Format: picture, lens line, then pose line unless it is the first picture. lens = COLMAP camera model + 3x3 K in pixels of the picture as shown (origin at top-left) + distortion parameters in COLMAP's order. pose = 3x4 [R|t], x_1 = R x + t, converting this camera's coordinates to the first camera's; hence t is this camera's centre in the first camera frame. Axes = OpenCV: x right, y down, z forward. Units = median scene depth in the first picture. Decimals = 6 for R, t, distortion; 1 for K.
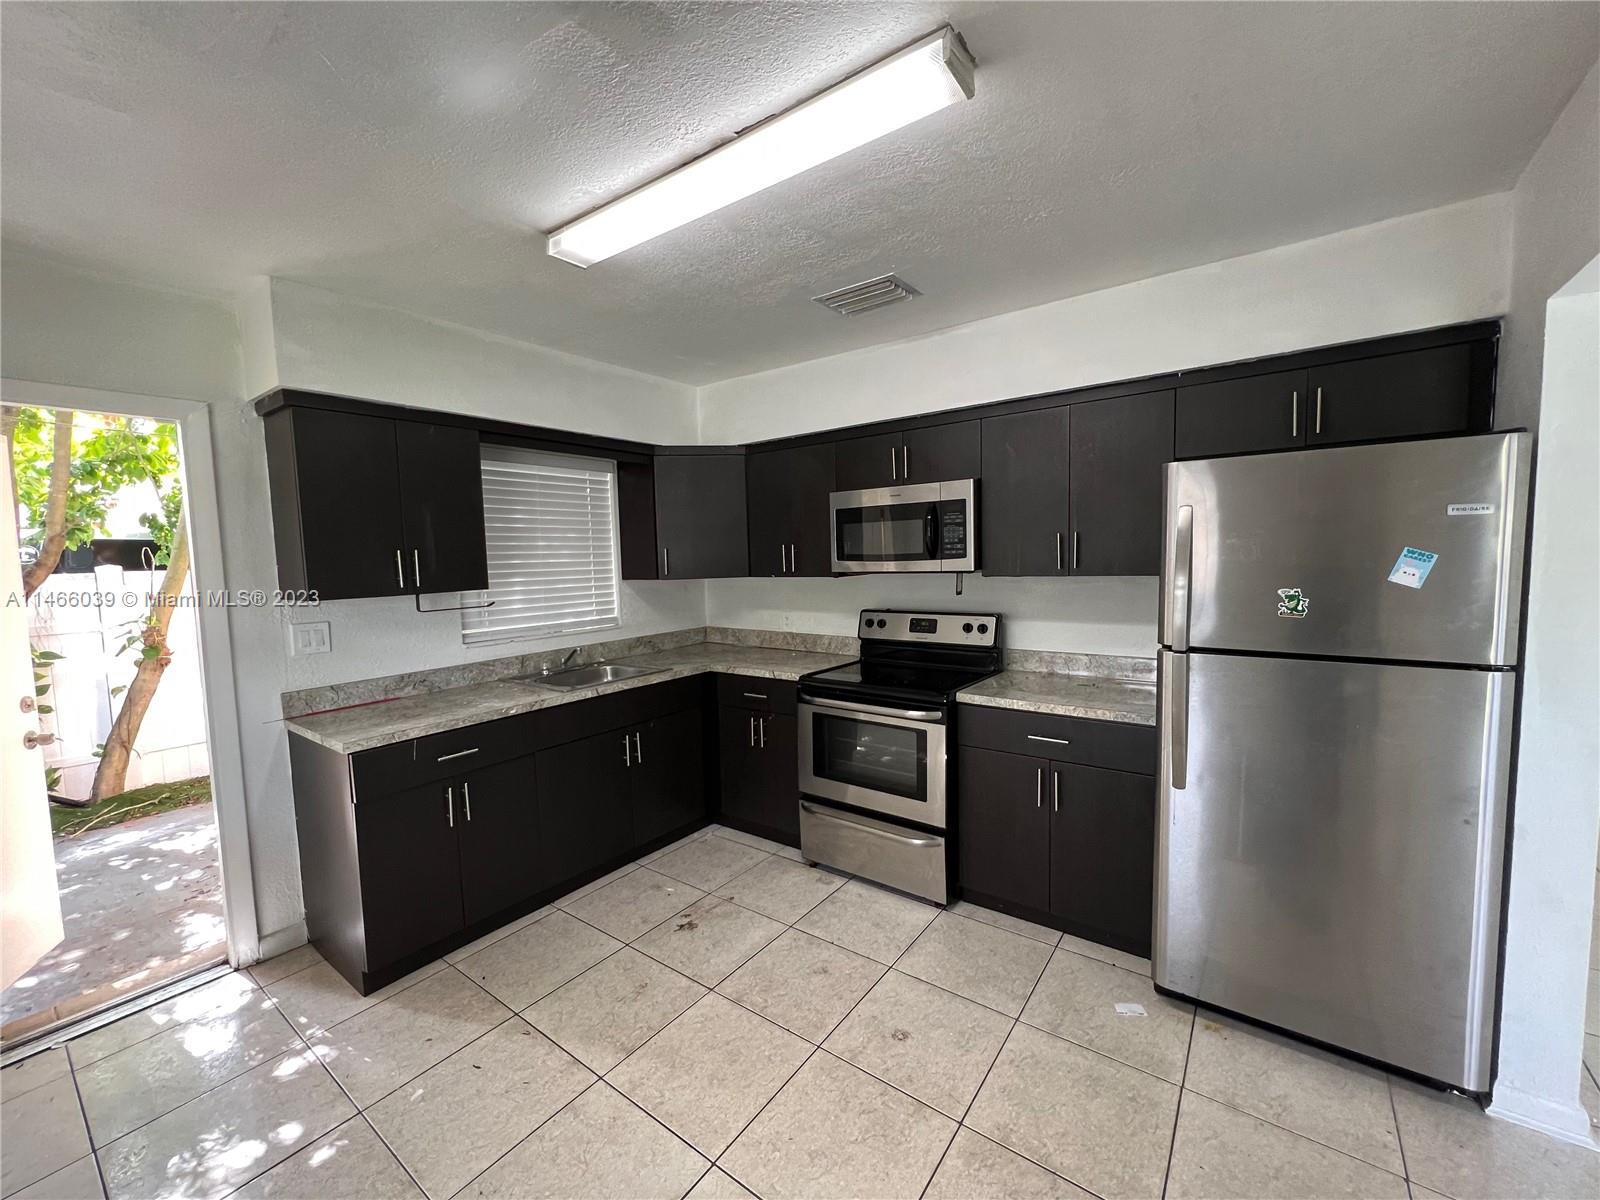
lens RADIAL K [[641.7, 0, 798.8], [0, 641.7, 602.1], [0, 0, 1]] dist [-0.000171, 0.000328]
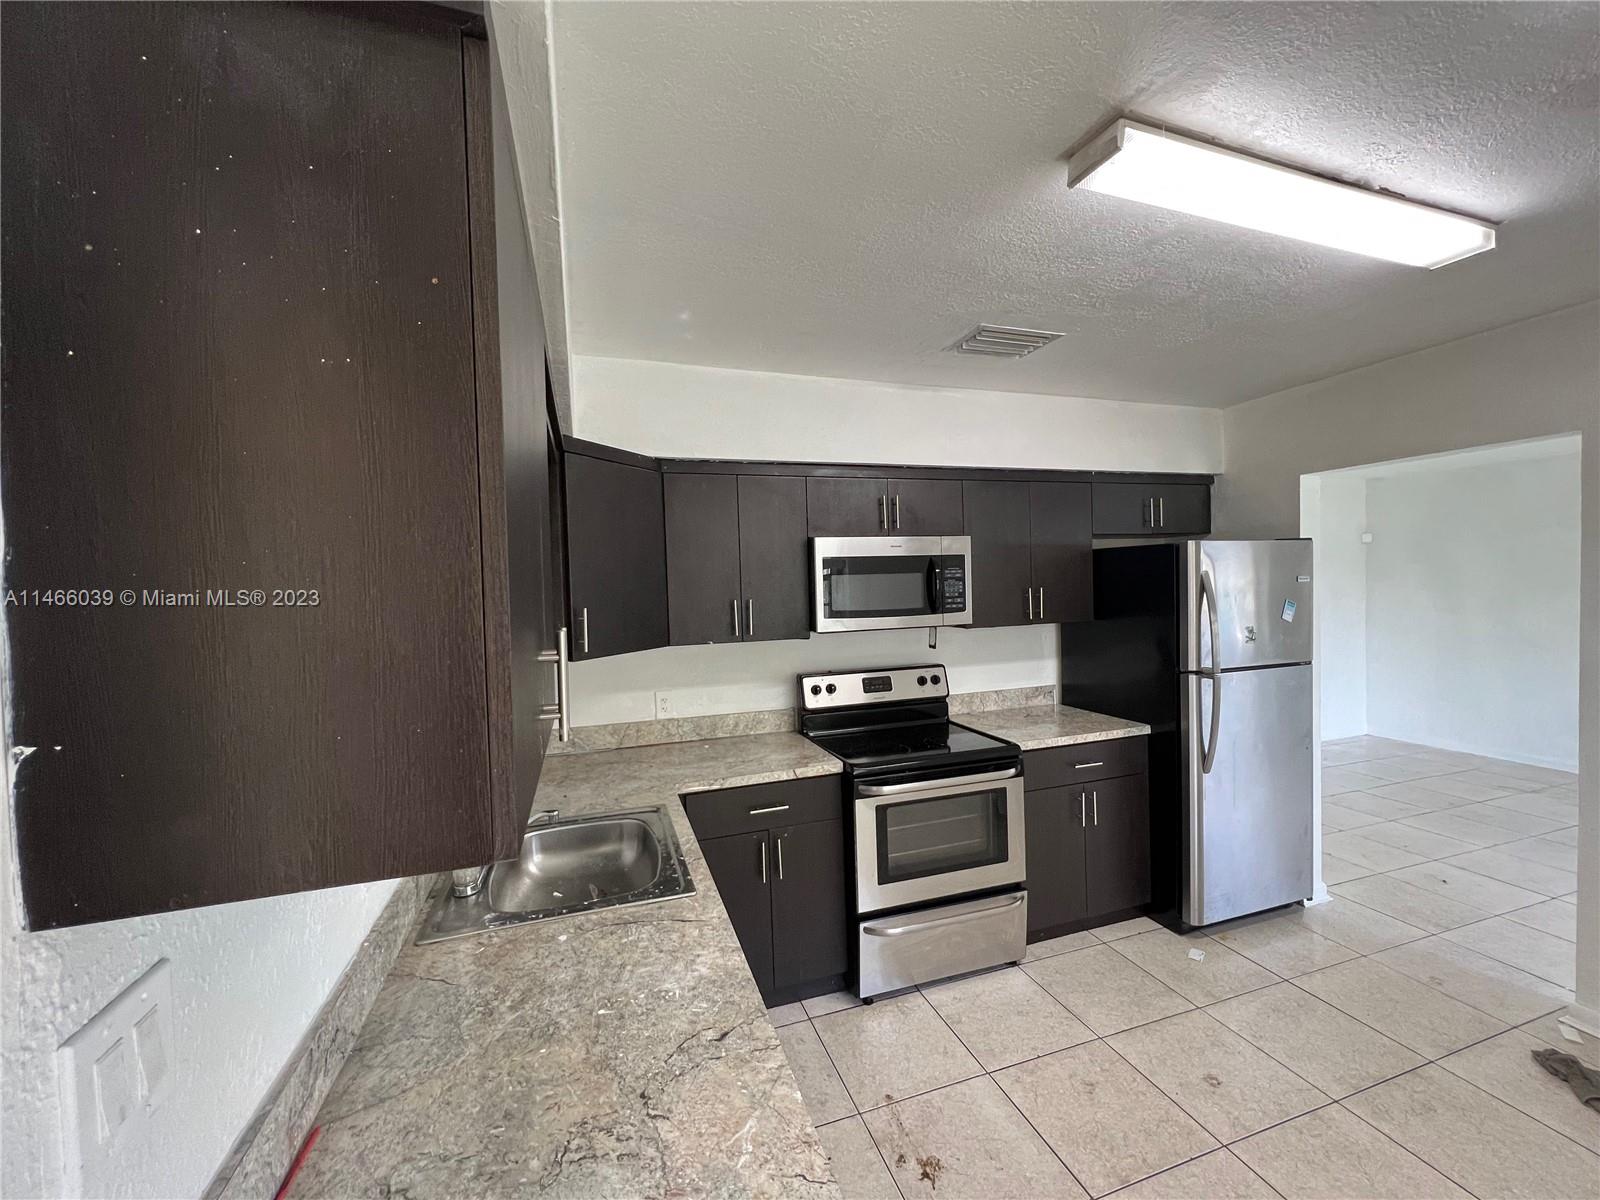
lens RADIAL K [[641.7, 0, 800.4], [0, 641.7, 602.6], [0, 0, 1]] dist [-0.000171, 0.000328]
pose [[0.573429, -0.014263, 0.819131, -0.720300], [0.075377, 0.996526, -0.035415, -0.065695], [-0.815780, 0.082051, 0.572512, 0.614493]]
